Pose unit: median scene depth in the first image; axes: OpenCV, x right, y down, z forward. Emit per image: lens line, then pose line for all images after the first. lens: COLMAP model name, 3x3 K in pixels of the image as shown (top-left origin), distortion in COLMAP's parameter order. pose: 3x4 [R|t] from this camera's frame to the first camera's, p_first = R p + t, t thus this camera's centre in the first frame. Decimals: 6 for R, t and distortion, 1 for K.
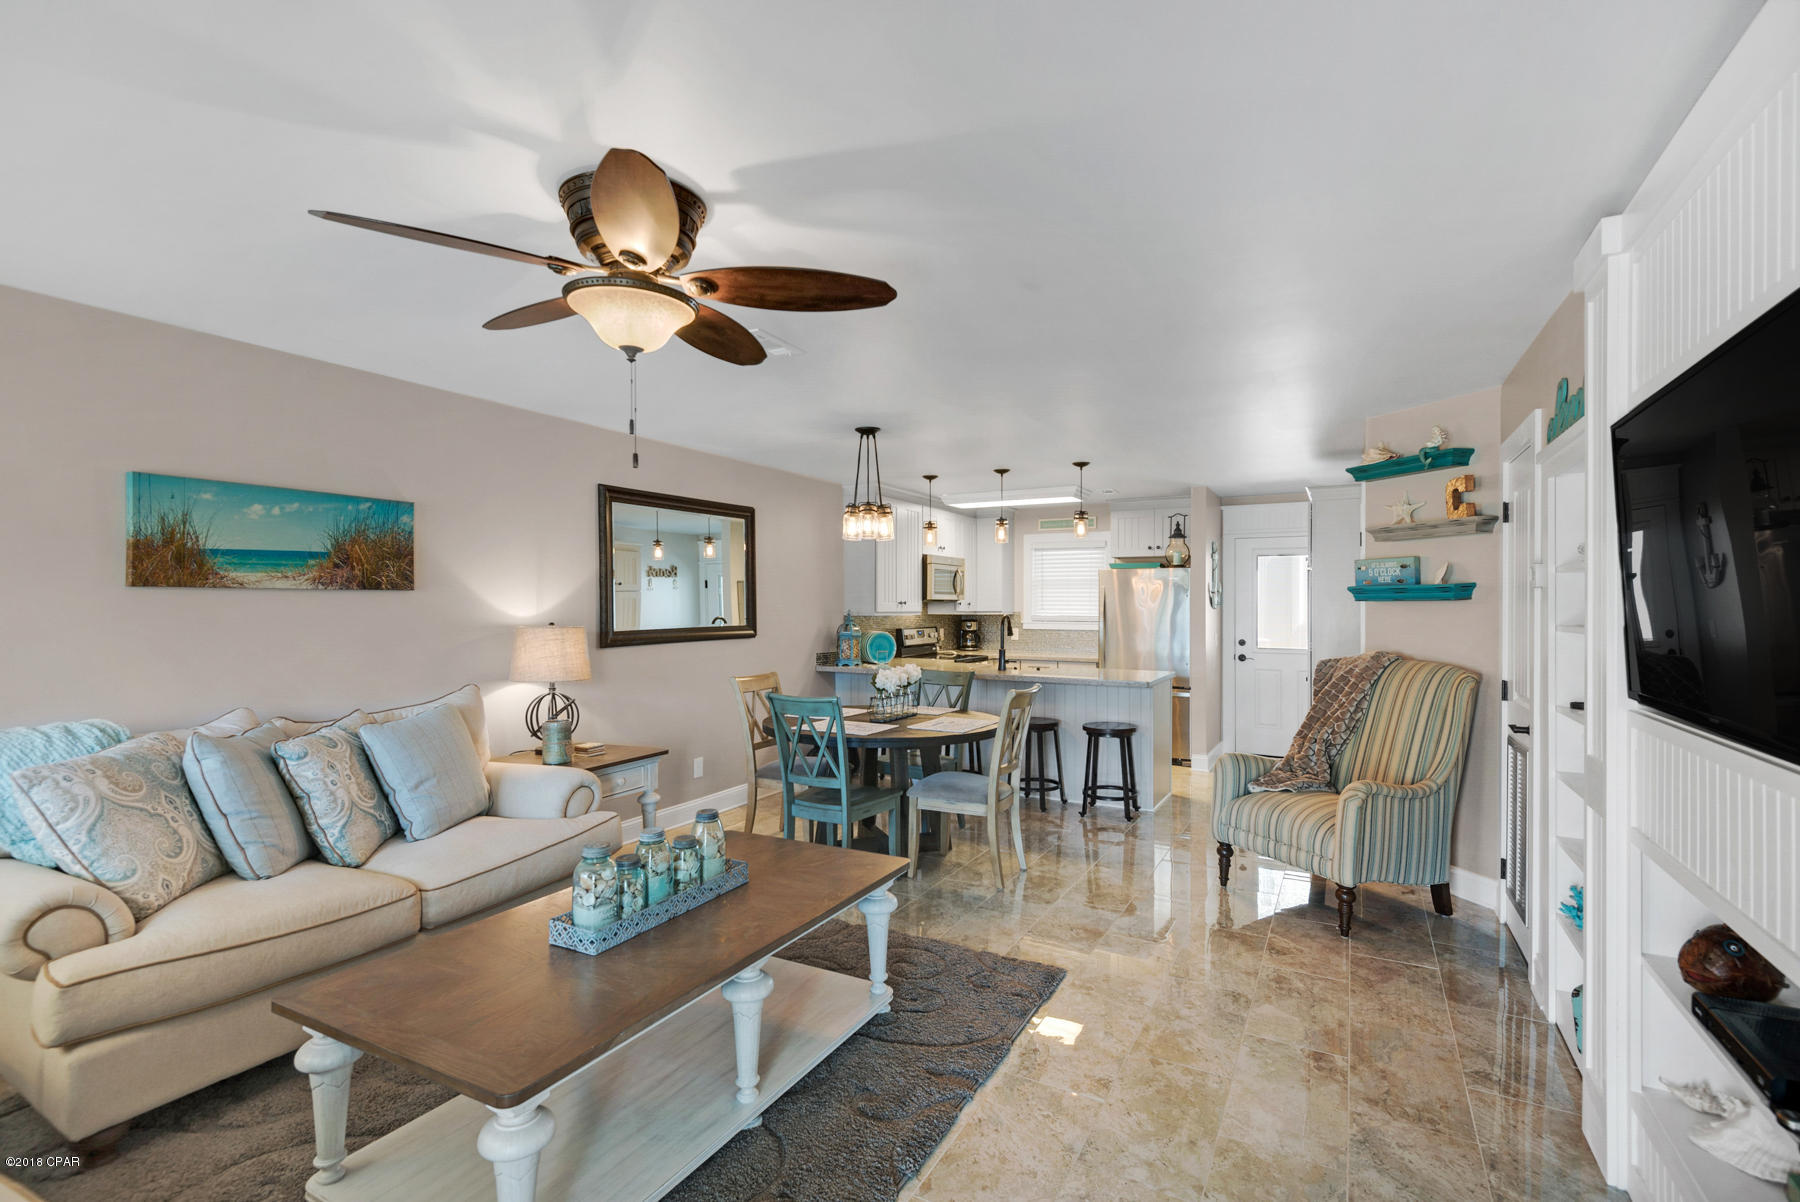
lens RADIAL K [[850.1, 0, 900.0], [0, 850.1, 601.0], [0, 0, 1]] dist [-0.000208, -0.000092]
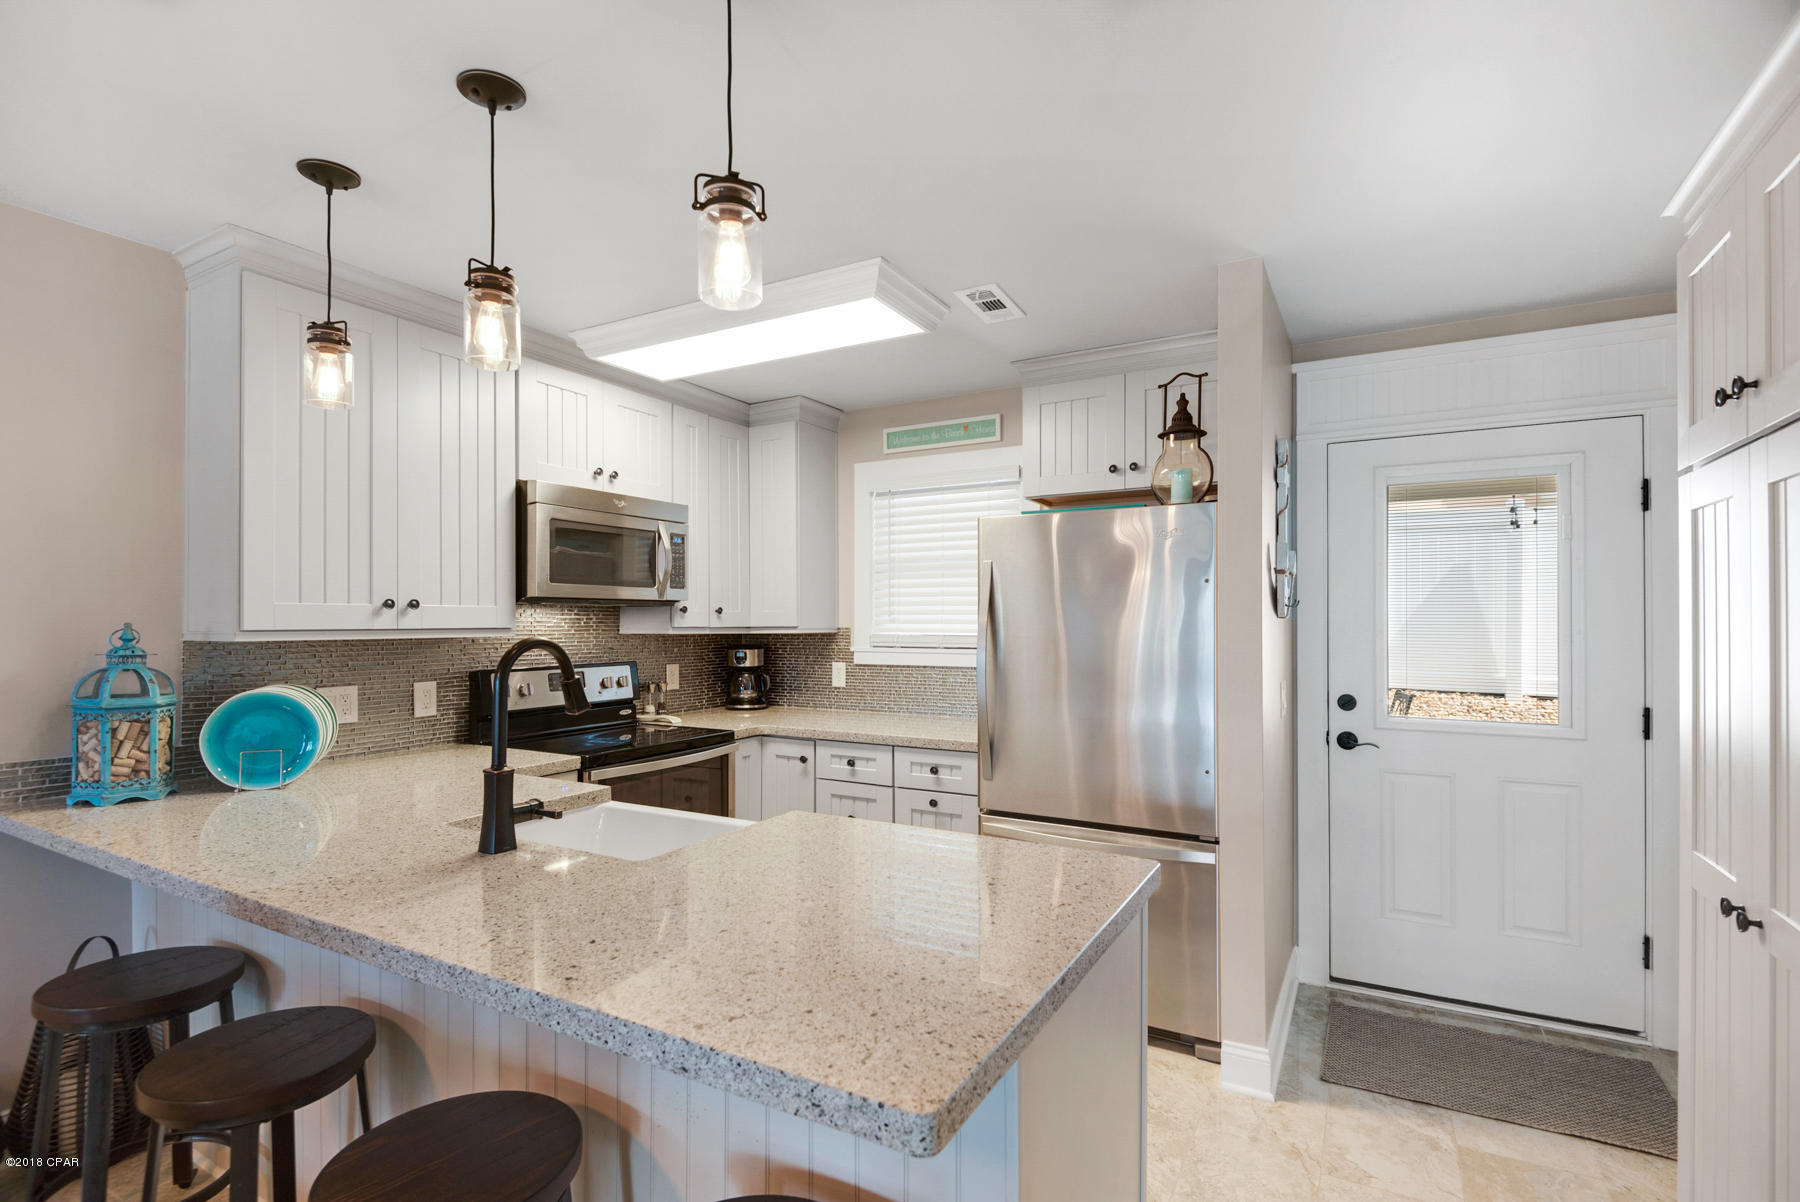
lens RADIAL K [[847.1, 0, 893.6], [0, 847.1, 626.9], [0, 0, 1]] dist [-0.000720, -0.000056]
pose [[0.999867, -0.004748, -0.015627, 0.198326], [0.004886, 0.999949, 0.008787, 0.009501], [0.015585, -0.008862, 0.999839, 0.604140]]
